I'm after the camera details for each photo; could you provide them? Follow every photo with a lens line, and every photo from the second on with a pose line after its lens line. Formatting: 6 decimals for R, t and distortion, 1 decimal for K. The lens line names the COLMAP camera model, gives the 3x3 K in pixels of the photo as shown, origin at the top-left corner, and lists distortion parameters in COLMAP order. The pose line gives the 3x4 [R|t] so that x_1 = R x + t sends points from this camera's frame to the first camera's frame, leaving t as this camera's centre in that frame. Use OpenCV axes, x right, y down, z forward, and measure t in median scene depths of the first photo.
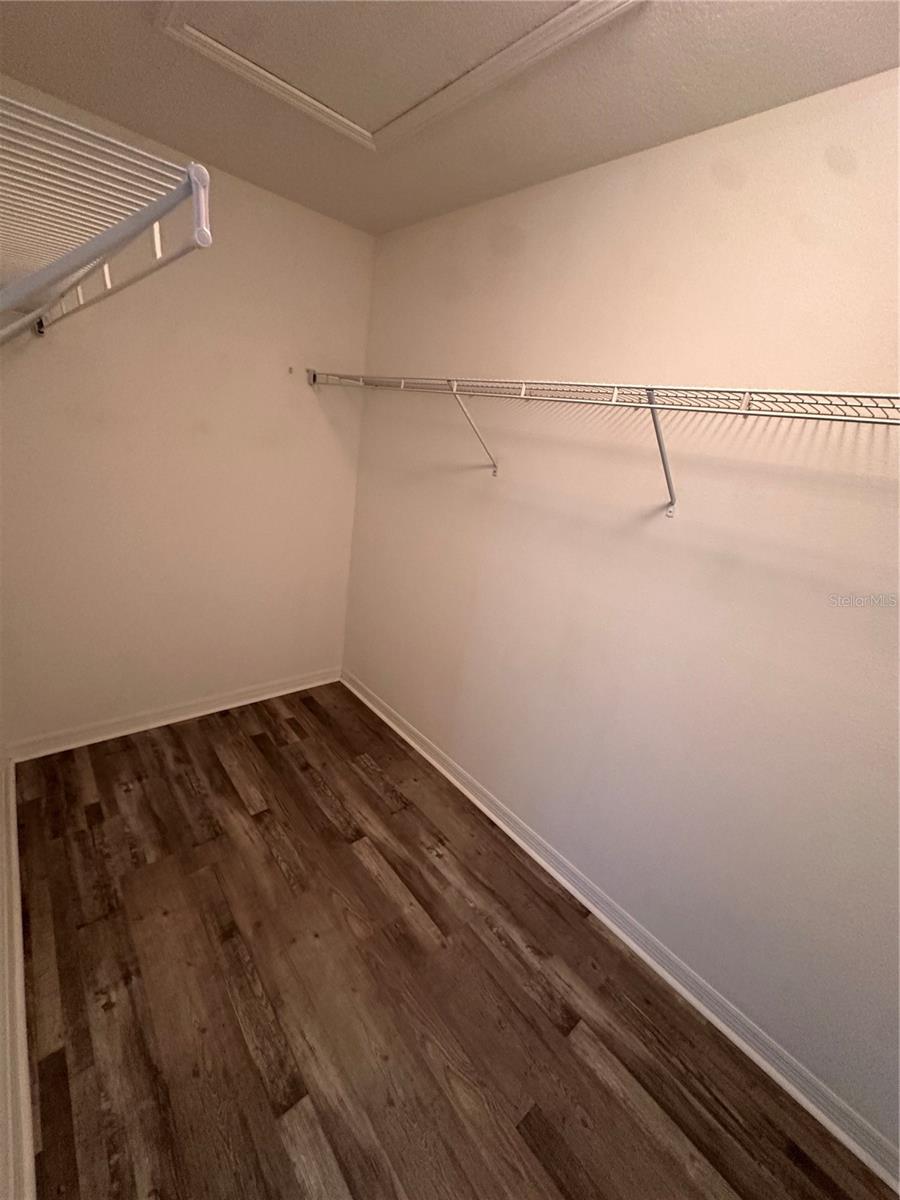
lens RADIAL K [[477.5, 0, 450.0], [0, 477.5, 600.0], [0, 0, 1]] dist [-0.004343, 0.000826]
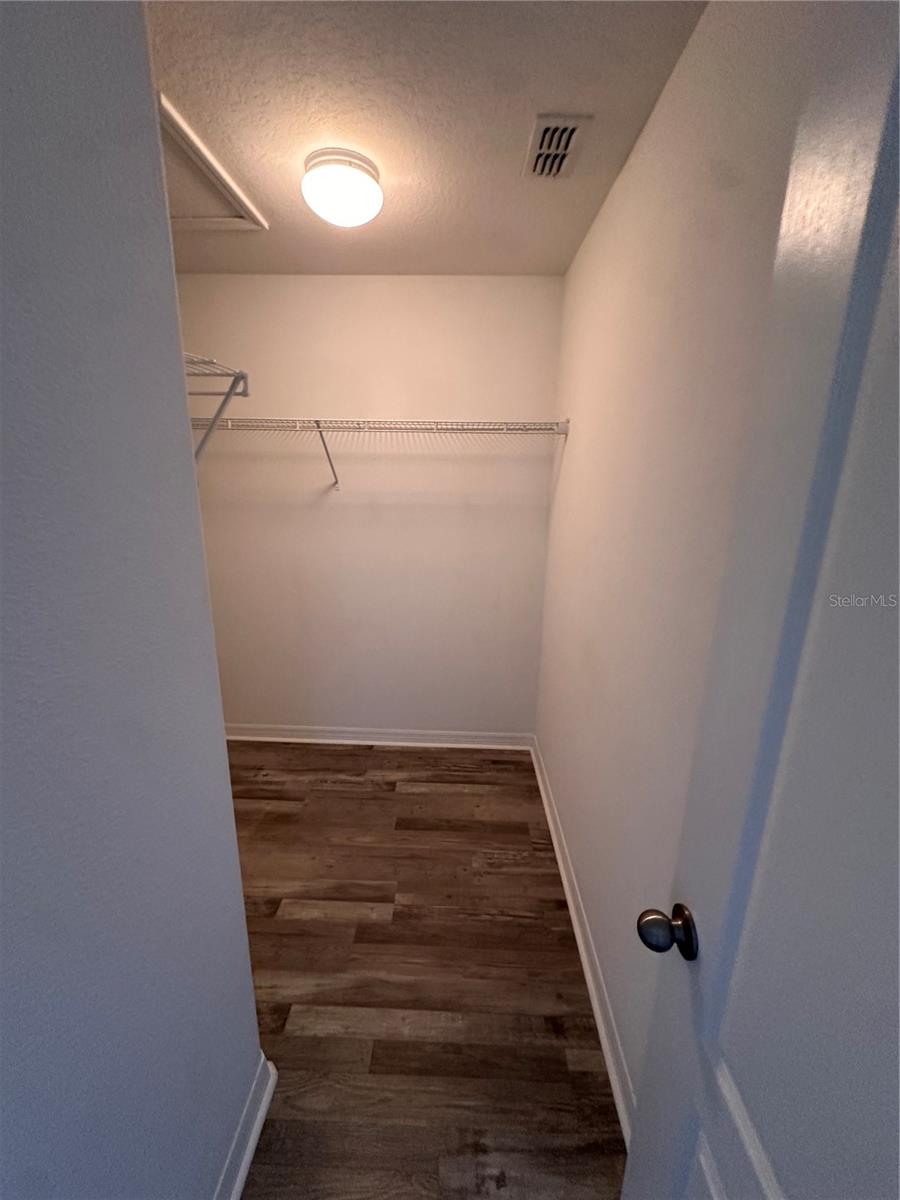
lens RADIAL K [[481.5, 0, 450.0], [0, 481.5, 600.0], [0, 0, 1]] dist [0.001304, 0.000145]
pose [[0.671024, -0.311664, 0.672750, -0.478833], [0.320487, 0.940139, 0.115873, 0.109170], [-0.668592, 0.137855, 0.730740, -0.415754]]
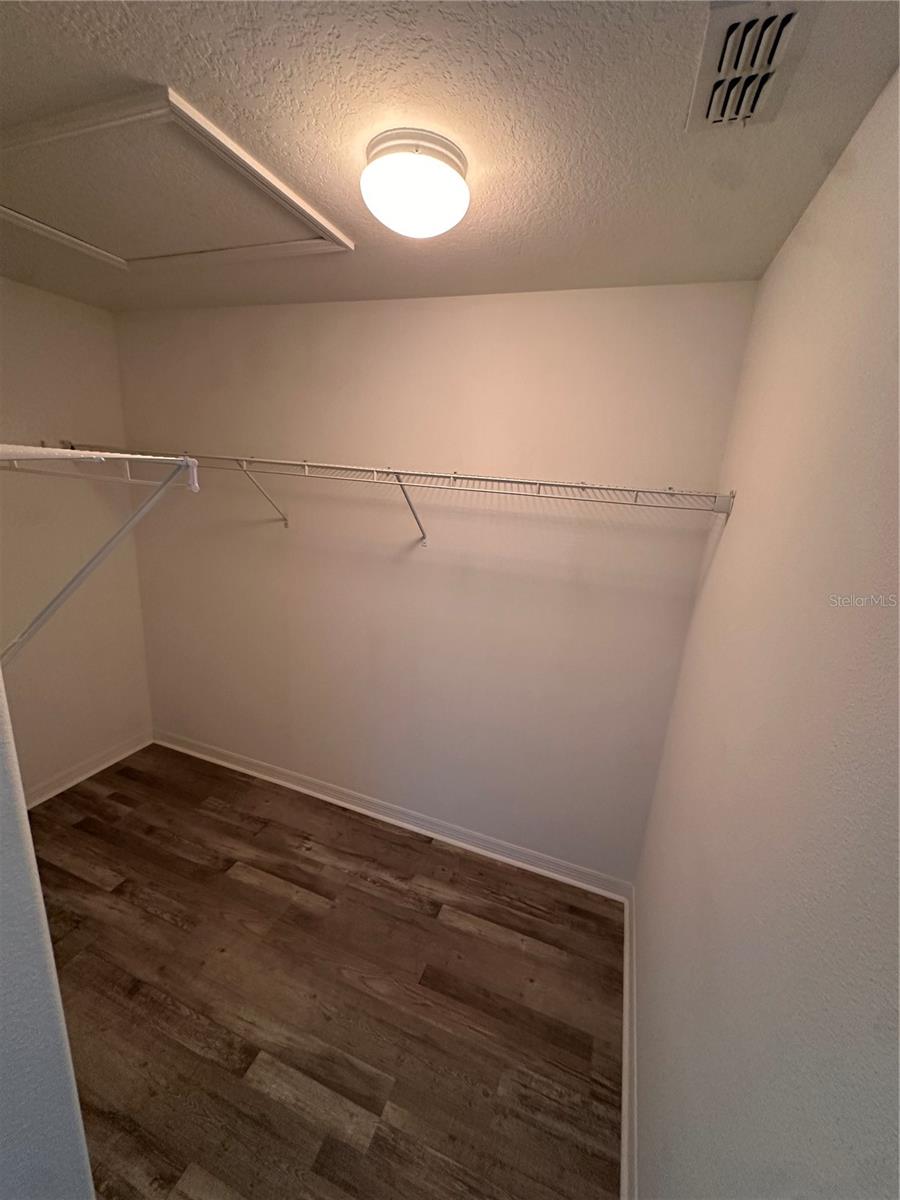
lens RADIAL K [[477.5, 0, 450.0], [0, 477.5, 600.0], [0, 0, 1]] dist [-0.004343, 0.000826]
pose [[0.876435, -0.197527, 0.439140, -0.128311], [0.207896, 0.977834, 0.024915, -0.027080], [-0.434327, 0.069459, 0.898073, -0.293276]]
